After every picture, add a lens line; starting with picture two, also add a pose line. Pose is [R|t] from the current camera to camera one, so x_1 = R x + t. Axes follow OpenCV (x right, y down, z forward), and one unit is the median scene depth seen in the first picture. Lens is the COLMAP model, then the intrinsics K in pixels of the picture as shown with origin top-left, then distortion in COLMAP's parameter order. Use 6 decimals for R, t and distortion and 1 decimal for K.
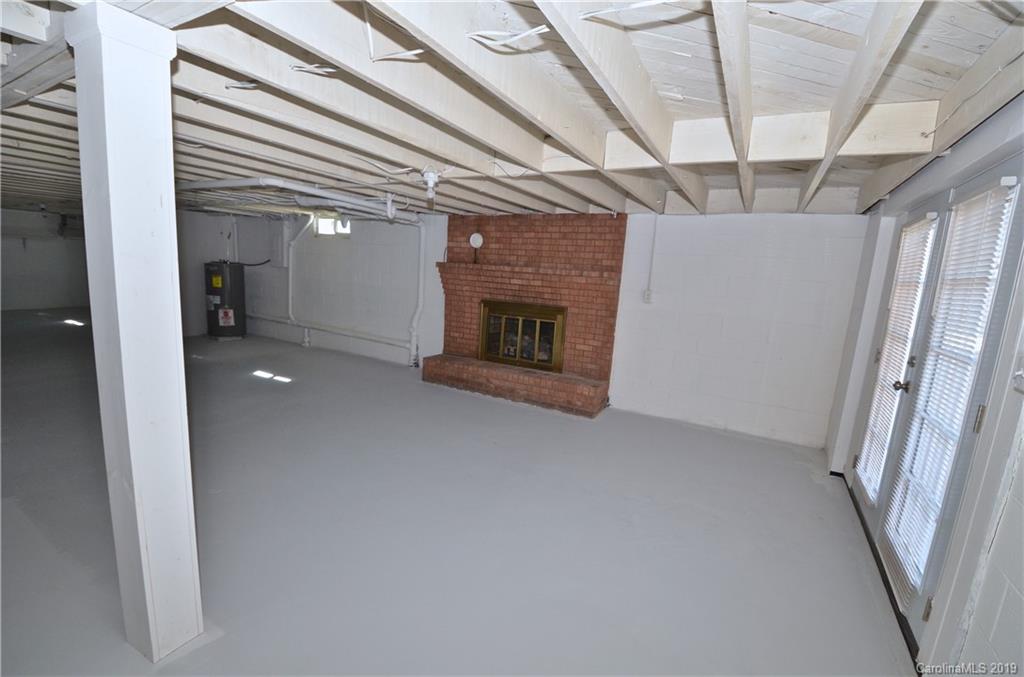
lens RADIAL K [[449.3, 0, 498.7], [0, 449.3, 351.2], [0, 0, 1]] dist [-0.004415, -0.010025]
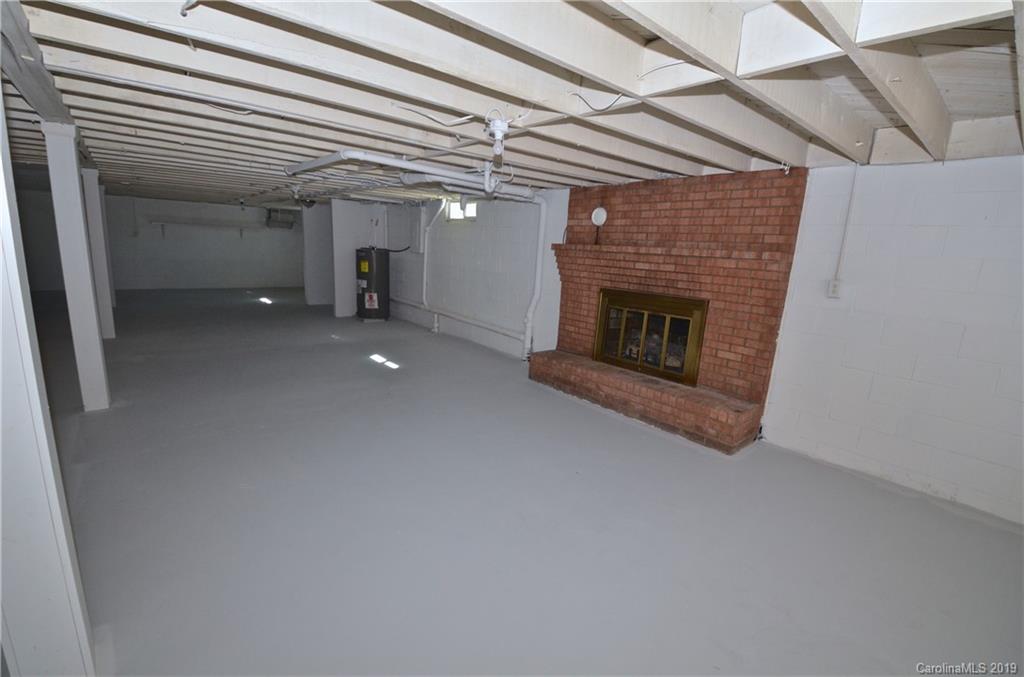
lens RADIAL K [[449.3, 0, 502.0], [0, 449.3, 349.4], [0, 0, 1]] dist [-0.004415, -0.010025]
pose [[0.933881, 0.068559, -0.350950, 0.097801], [-0.061923, 0.997627, 0.030112, -0.017352], [0.352182, -0.006390, 0.935910, 0.175489]]
